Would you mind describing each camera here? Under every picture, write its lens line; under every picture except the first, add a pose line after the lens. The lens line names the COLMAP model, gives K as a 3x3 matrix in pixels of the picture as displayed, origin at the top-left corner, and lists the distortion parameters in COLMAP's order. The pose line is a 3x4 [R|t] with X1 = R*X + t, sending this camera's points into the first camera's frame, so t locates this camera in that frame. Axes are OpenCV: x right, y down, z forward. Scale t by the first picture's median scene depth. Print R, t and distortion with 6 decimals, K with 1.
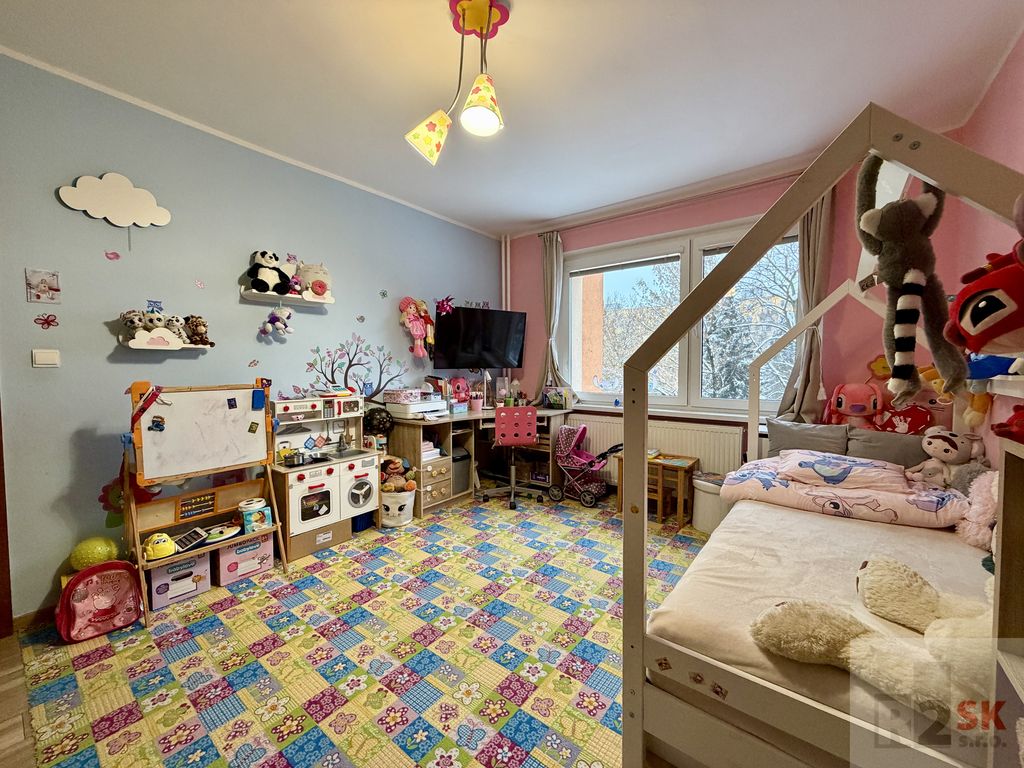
lens RADIAL K [[409.6, 0, 505.0], [0, 409.6, 383.5], [0, 0, 1]] dist [-0.000639, -0.000194]
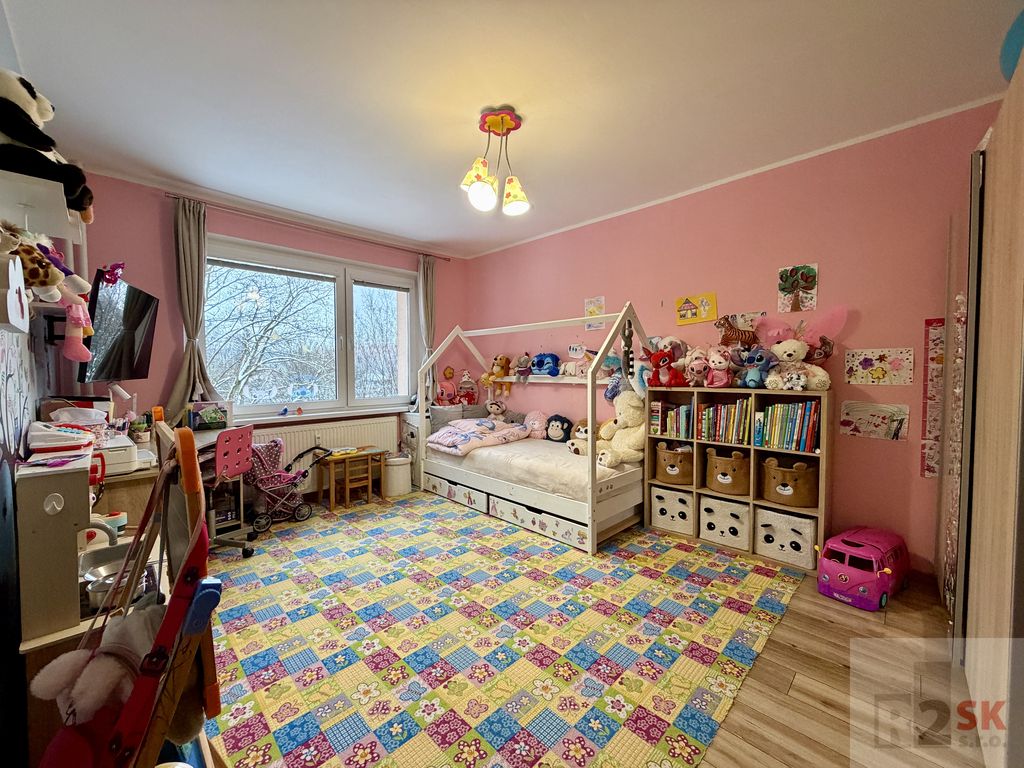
lens RADIAL K [[409.6, 0, 508.7], [0, 409.6, 384.3], [0, 0, 1]] dist [-0.000639, -0.000194]
pose [[0.115186, -0.035666, 0.992703, -0.796089], [0.049568, 0.998317, 0.030116, -0.026371], [-0.992106, 0.045737, 0.116760, 0.456205]]
